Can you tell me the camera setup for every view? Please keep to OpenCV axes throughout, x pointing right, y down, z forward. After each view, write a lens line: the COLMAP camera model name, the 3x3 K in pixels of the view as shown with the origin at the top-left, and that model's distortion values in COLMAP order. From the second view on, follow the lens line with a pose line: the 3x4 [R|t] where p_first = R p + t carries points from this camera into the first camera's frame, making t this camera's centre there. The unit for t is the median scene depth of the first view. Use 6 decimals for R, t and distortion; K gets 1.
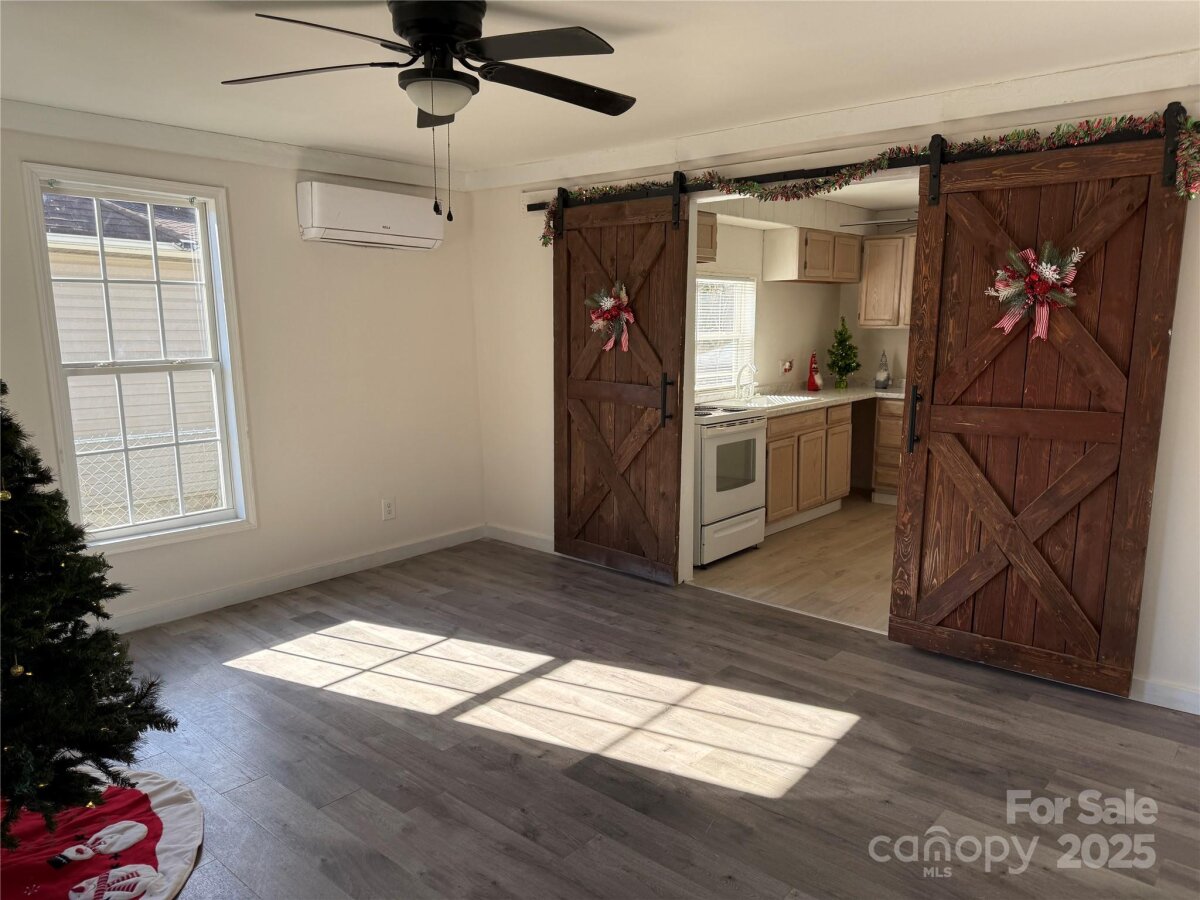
lens RADIAL K [[845.1, 0, 600.1], [0, 845.1, 457.7], [0, 0, 1]] dist [0.074086, -0.081367]
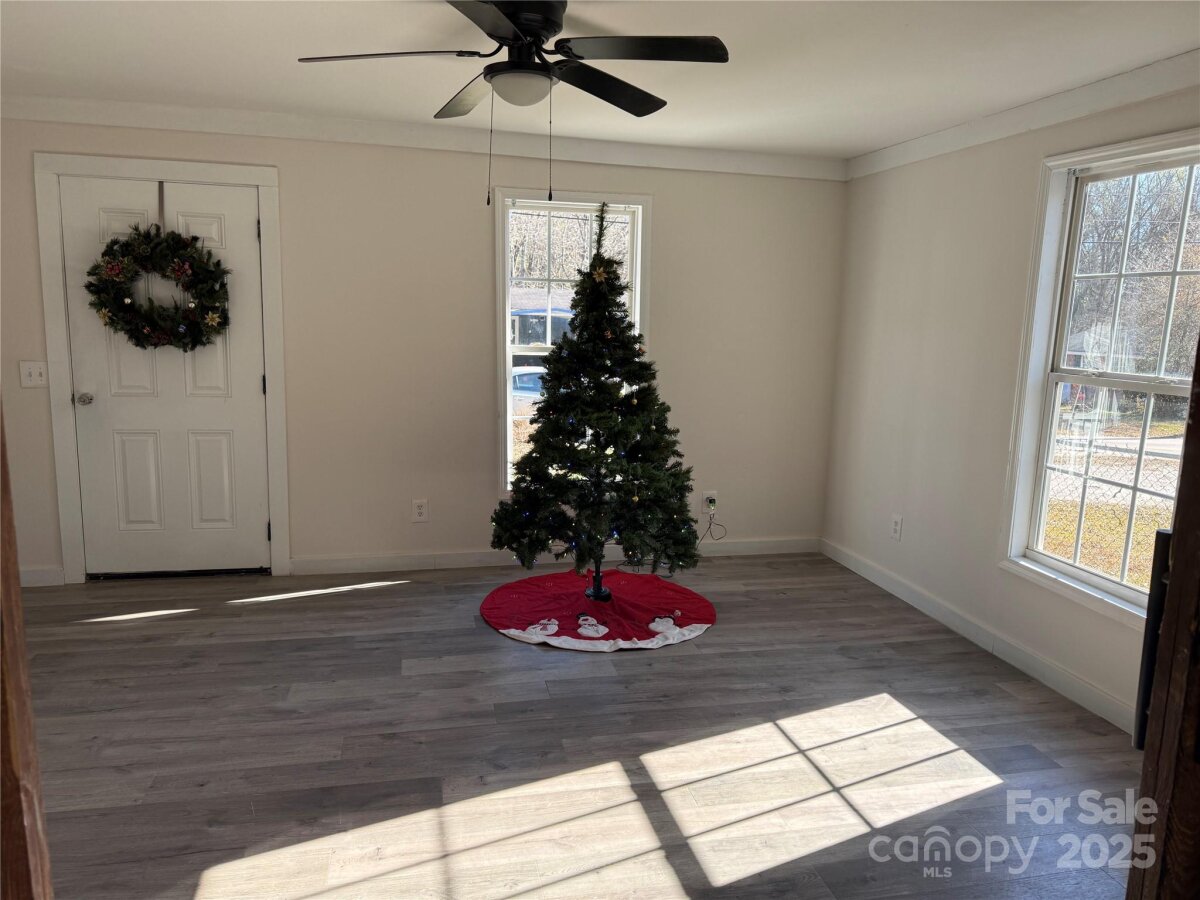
lens RADIAL K [[845.1, 0, 602.0], [0, 845.1, 447.9], [0, 0, 1]] dist [0.074086, -0.081367]
pose [[-0.583368, 0.120097, -0.803280, 0.490576], [-0.161732, 0.952025, 0.259791, -0.219804], [0.795942, 0.281469, -0.535958, 1.332891]]
